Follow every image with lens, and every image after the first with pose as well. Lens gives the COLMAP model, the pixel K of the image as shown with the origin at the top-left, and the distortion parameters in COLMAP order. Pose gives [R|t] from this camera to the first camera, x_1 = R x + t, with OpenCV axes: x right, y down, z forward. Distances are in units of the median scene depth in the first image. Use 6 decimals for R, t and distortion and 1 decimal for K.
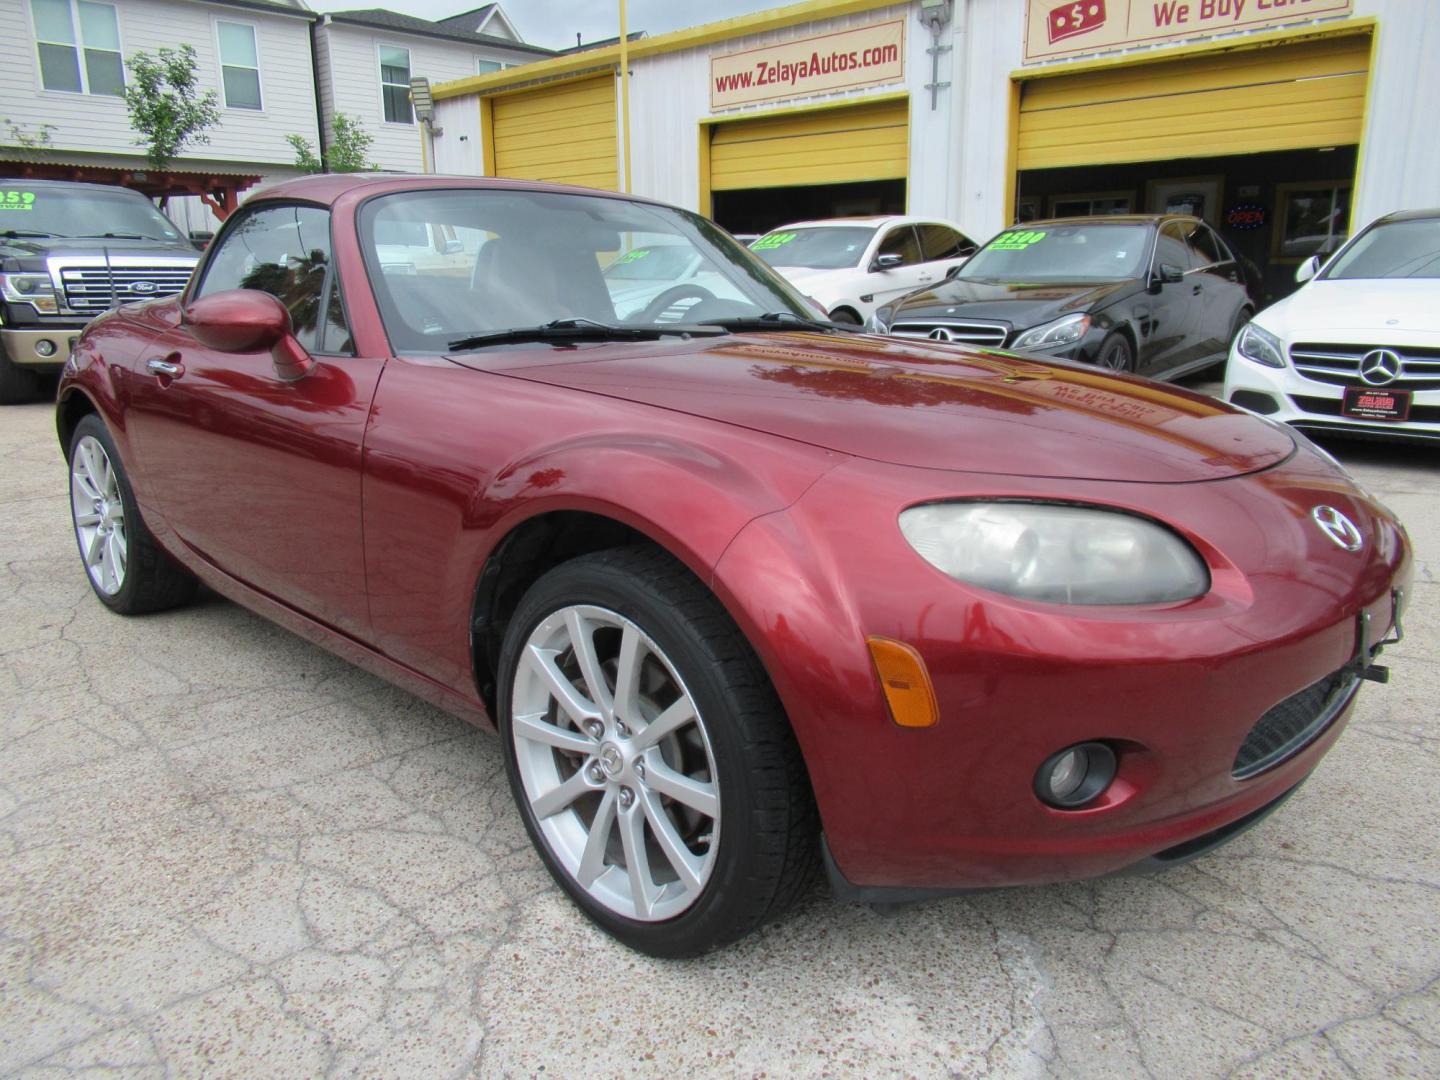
lens RADIAL K [[1057.1, 0, 711.7], [0, 1057.1, 547.7], [0, 0, 1]] dist [0.003720, -0.004964]
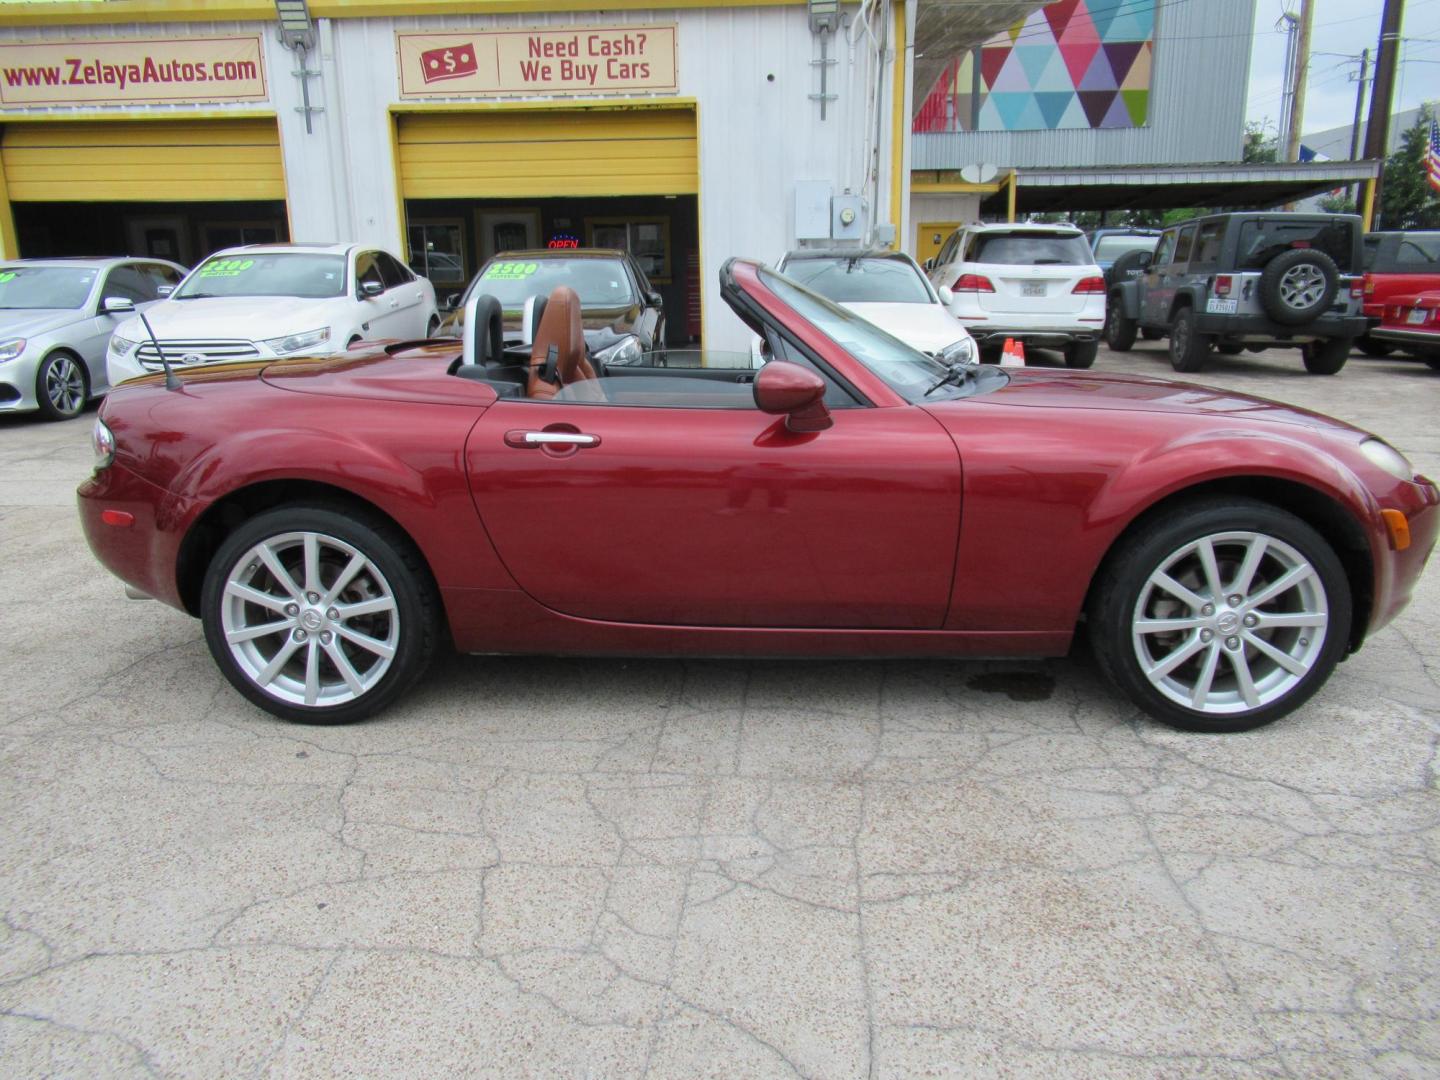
lens RADIAL K [[1057.1, 0, 728.2], [0, 1057.1, 534.9], [0, 0, 1]] dist [0.003720, -0.004964]
pose [[0.746369, -0.161271, 0.645697, -0.426991], [0.175830, 0.983507, 0.042399, -0.036556], [-0.641886, 0.081887, 0.762416, 0.050143]]
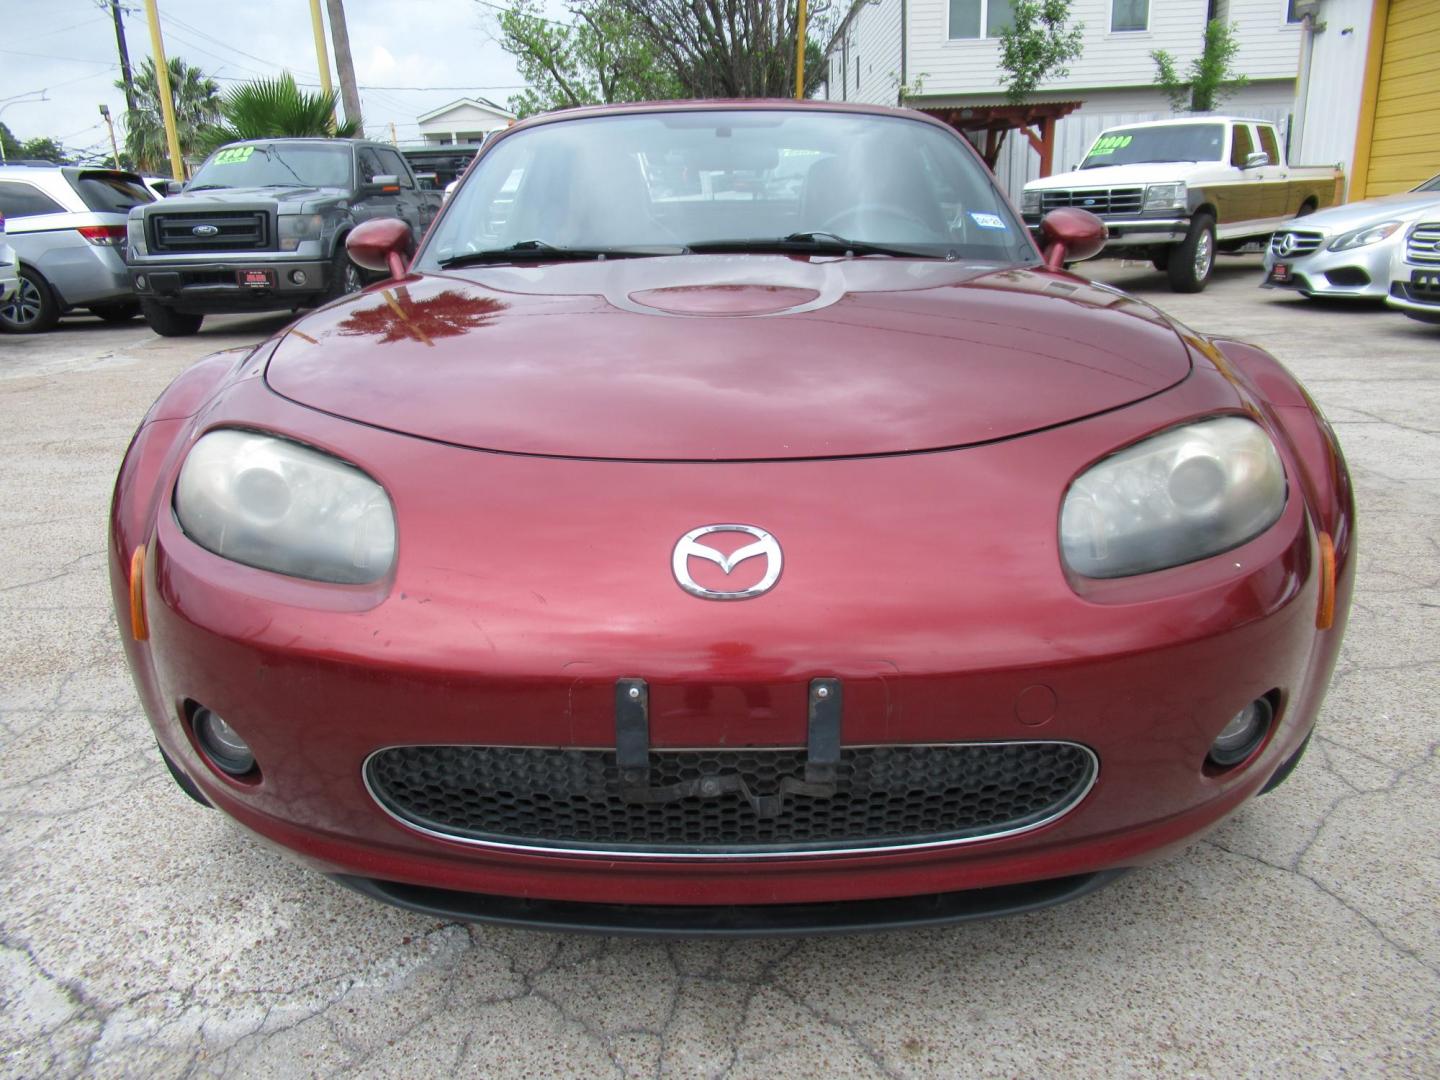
lens RADIAL K [[1057.1, 0, 706.4], [0, 1057.1, 519.2], [0, 0, 1]] dist [0.003720, -0.004964]
pose [[0.697961, 0.173651, -0.694763, 0.253441], [-0.145288, 0.984316, 0.100066, -0.025635], [0.701243, 0.031098, 0.712244, 0.128407]]
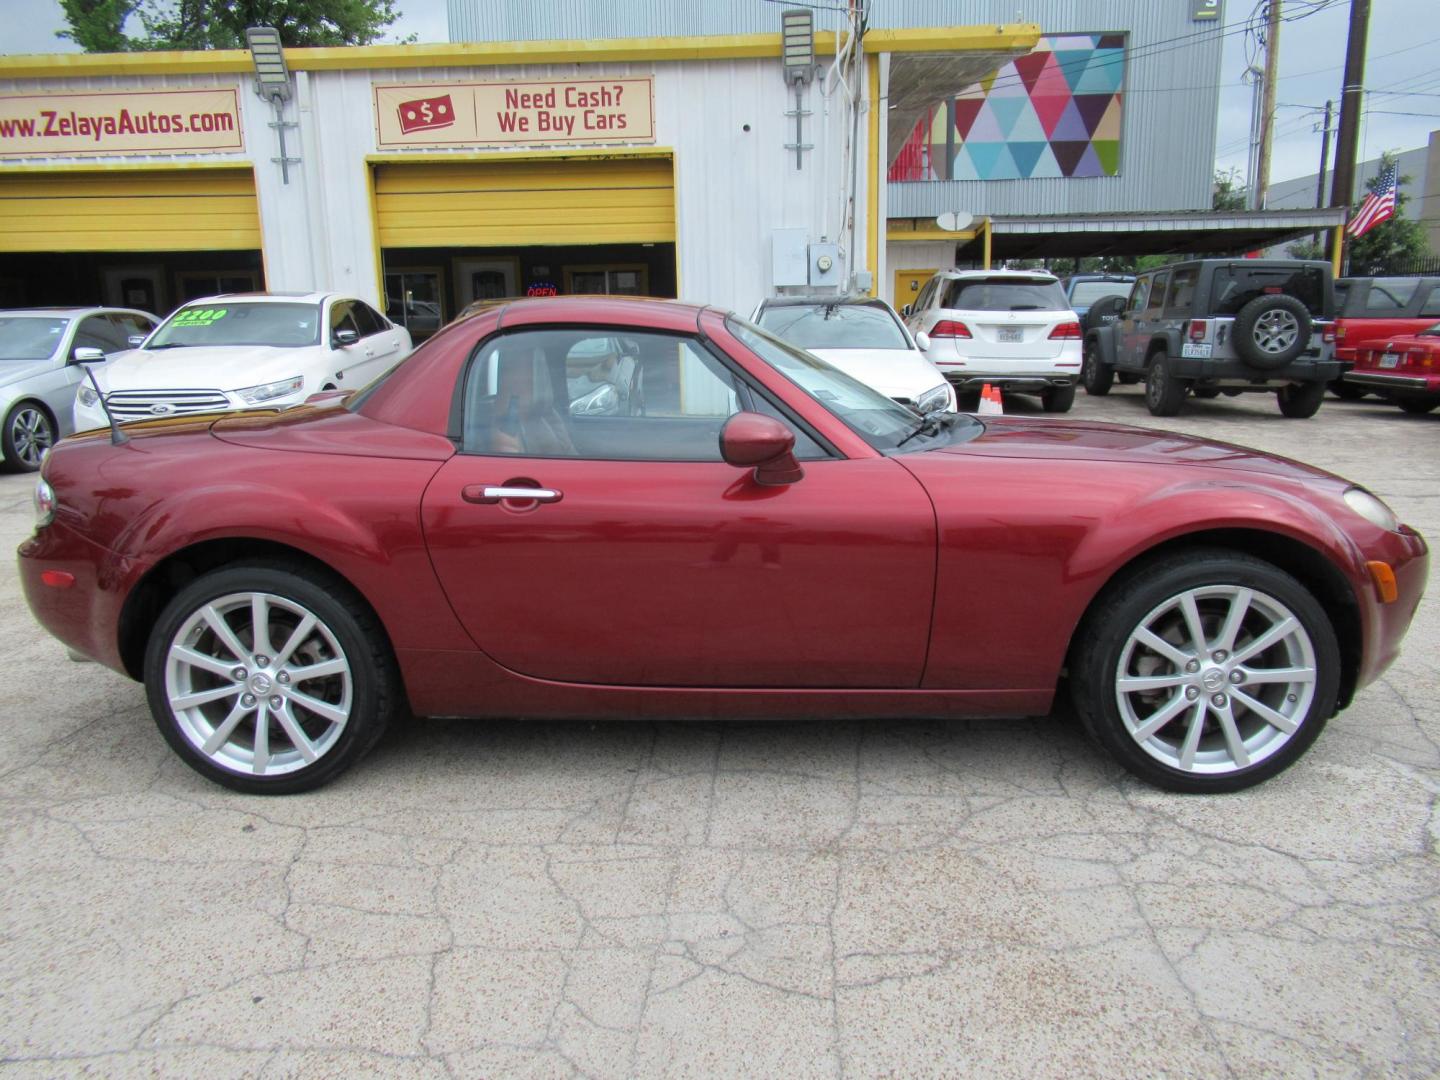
lens RADIAL K [[1057.1, 0, 727.1], [0, 1057.1, 540.5], [0, 0, 1]] dist [0.003720, -0.004964]
pose [[0.734902, -0.142796, 0.662970, -0.412418], [0.183236, 0.983031, 0.008616, -0.039506], [-0.652950, 0.115148, 0.748597, 0.057989]]
